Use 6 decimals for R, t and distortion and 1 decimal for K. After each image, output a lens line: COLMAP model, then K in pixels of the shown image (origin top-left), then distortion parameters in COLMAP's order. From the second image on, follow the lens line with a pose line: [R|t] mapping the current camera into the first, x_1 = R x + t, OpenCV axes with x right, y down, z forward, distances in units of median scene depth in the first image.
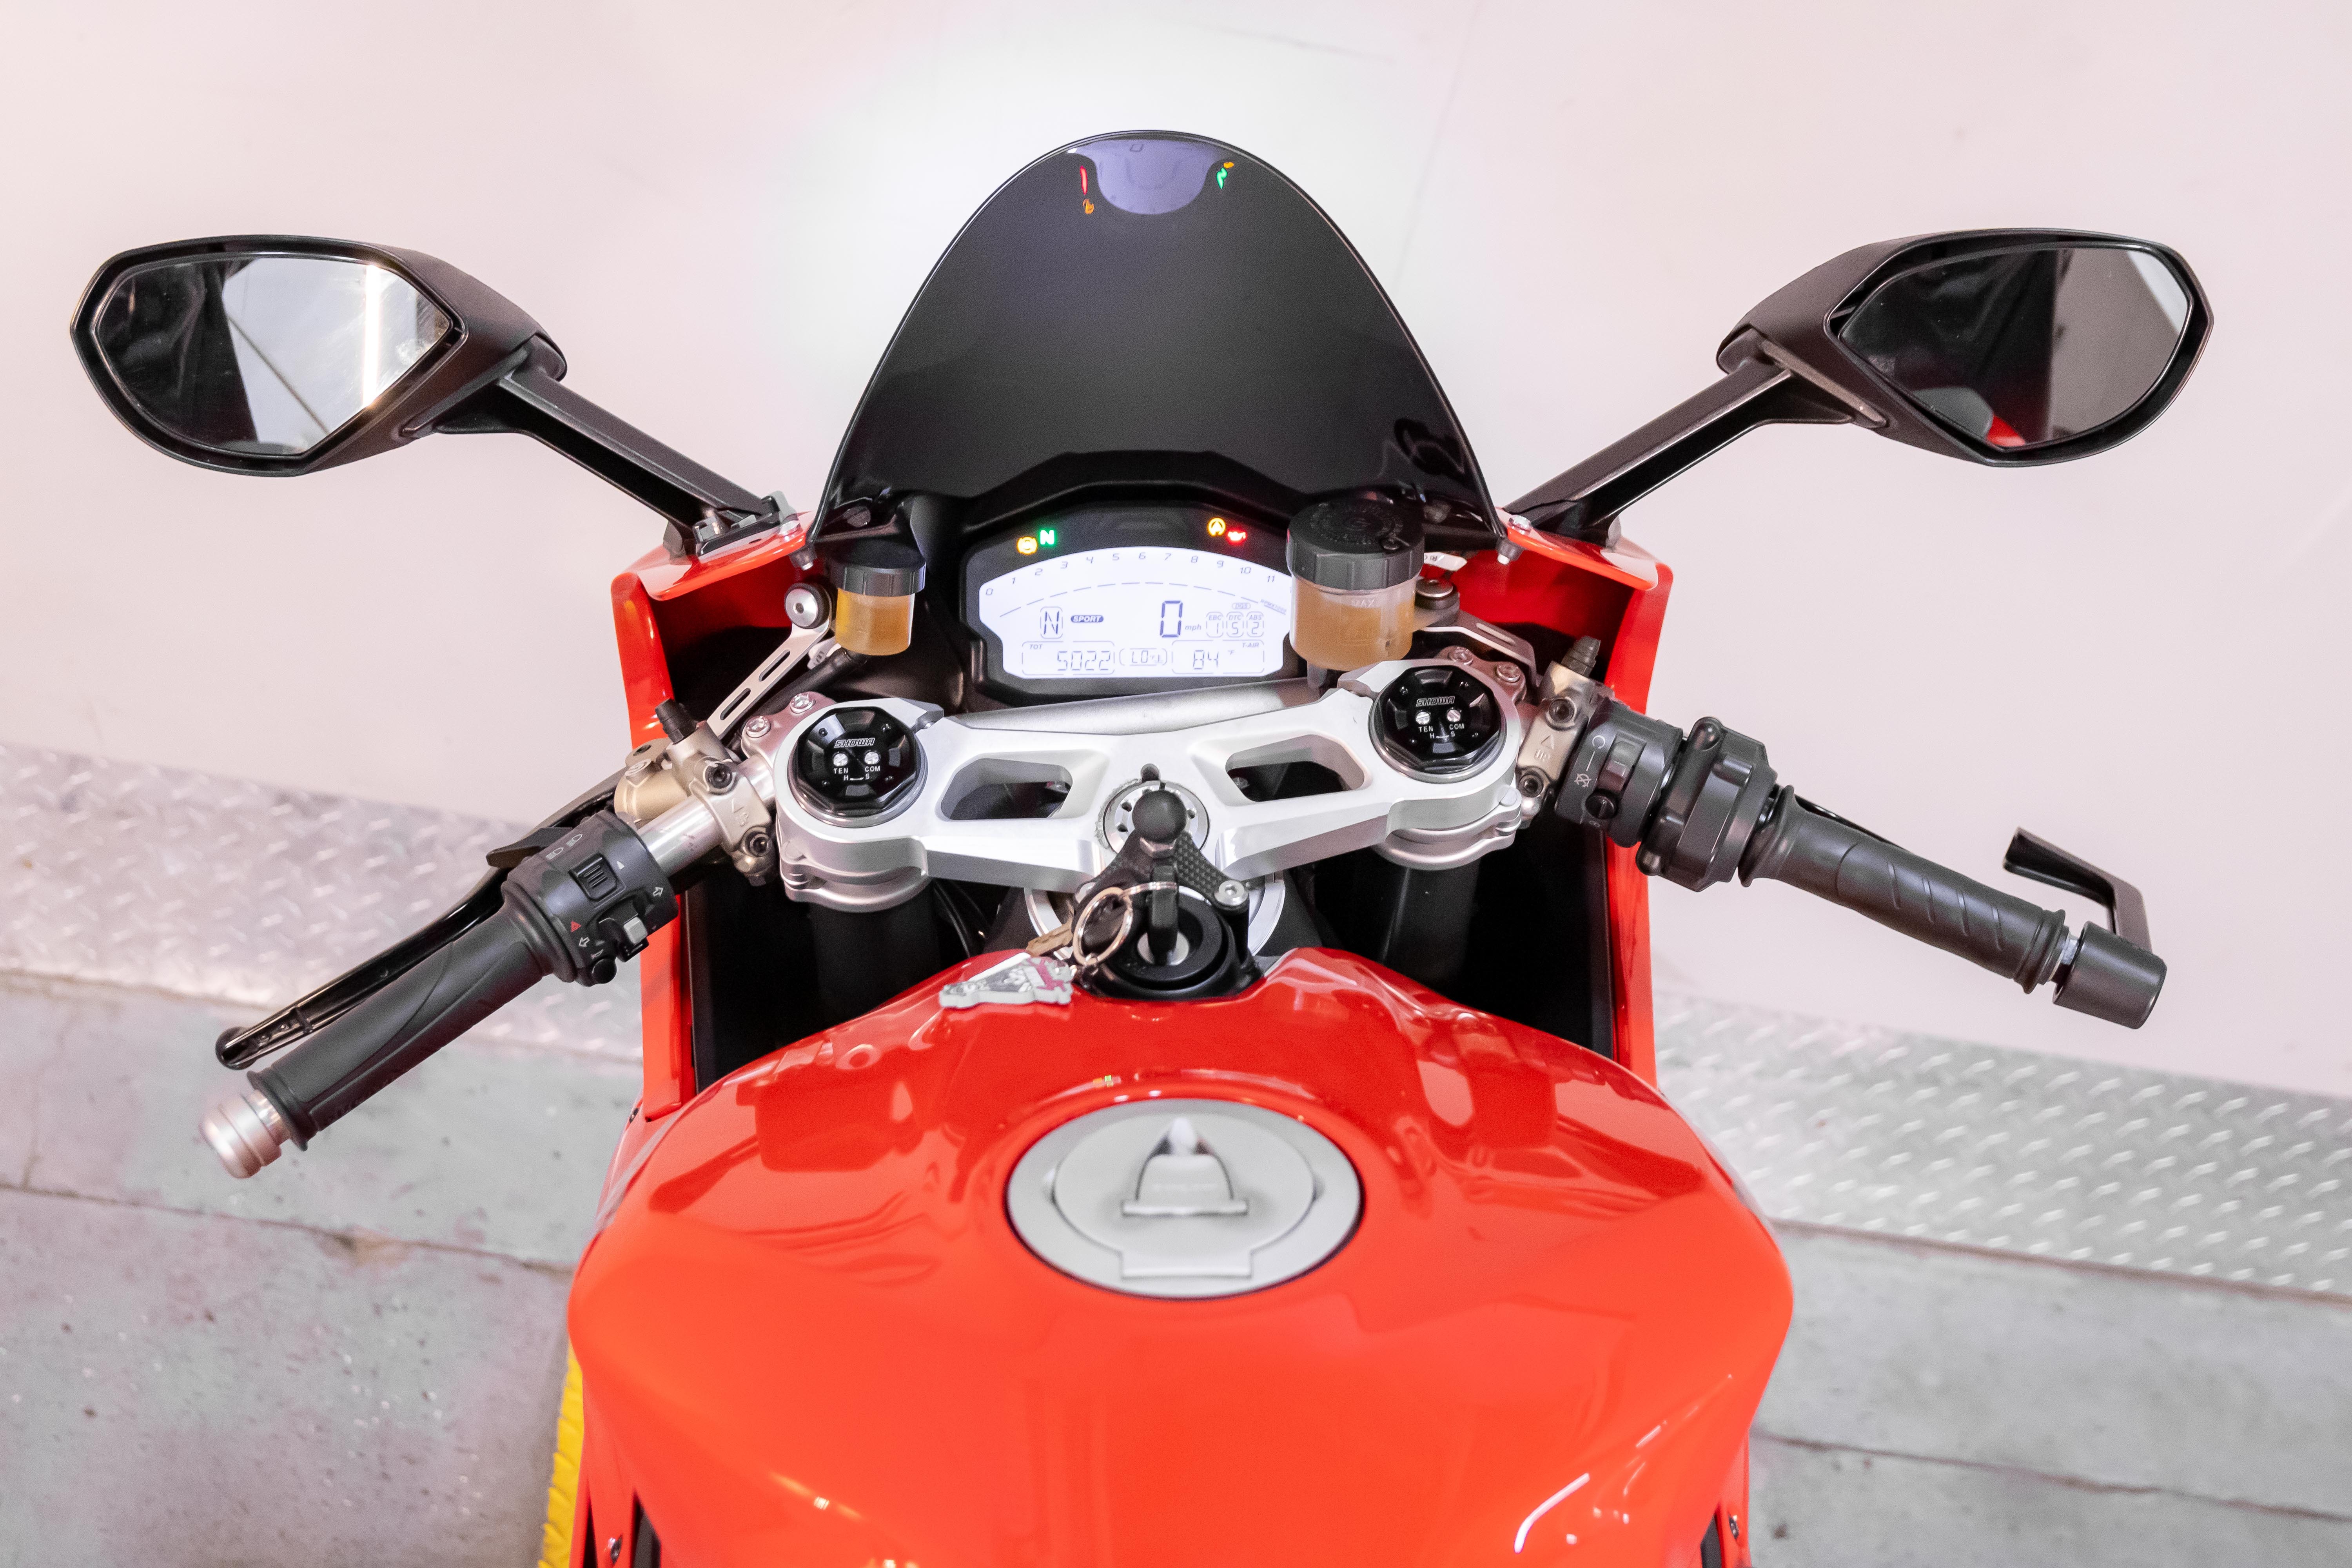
lens RADIAL K [[3270.6, 0, 1175.4], [0, 3270.6, 782.1], [0, 0, 1]] dist [-0.158072, 0.000000]
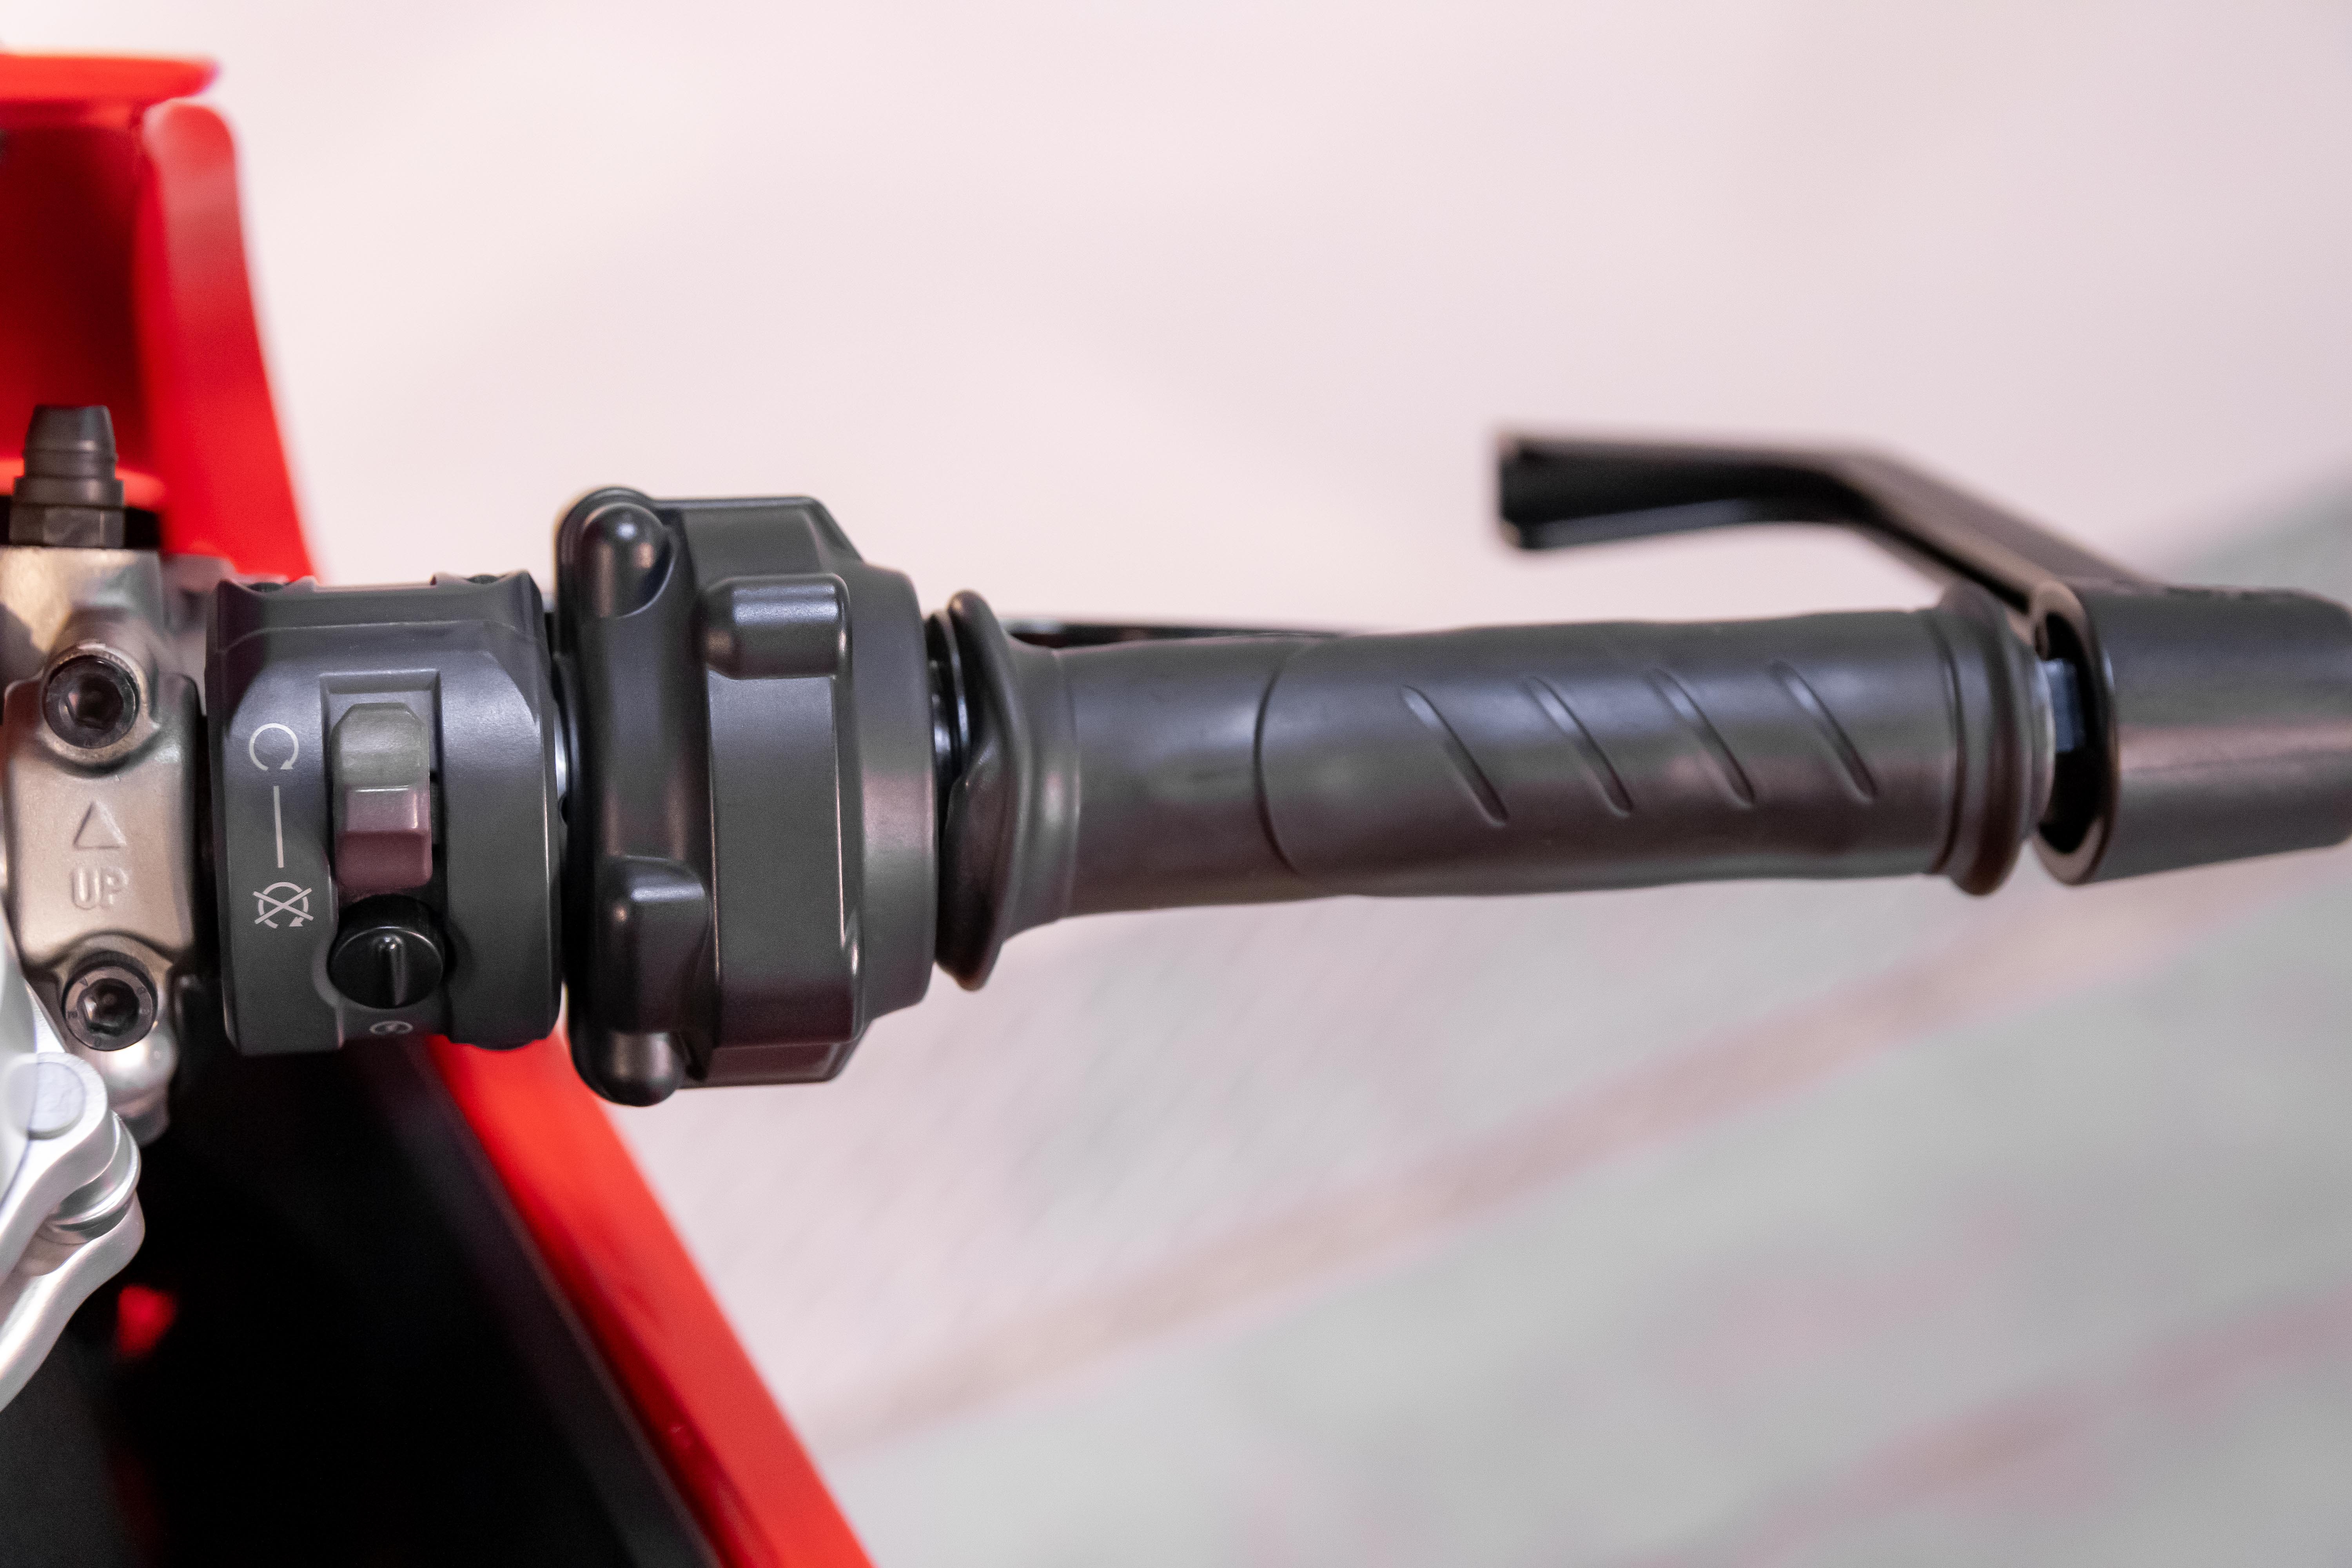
lens RADIAL K [[4405.1, 0, 1177.7], [0, 4405.1, 784.5], [0, 0, 1]] dist [-0.038222, 0.000000]
pose [[0.841505, -0.430149, 0.326867, 0.074452], [0.418474, 0.901641, 0.109194, -0.018030], [-0.341686, 0.044898, 0.938741, 0.647397]]
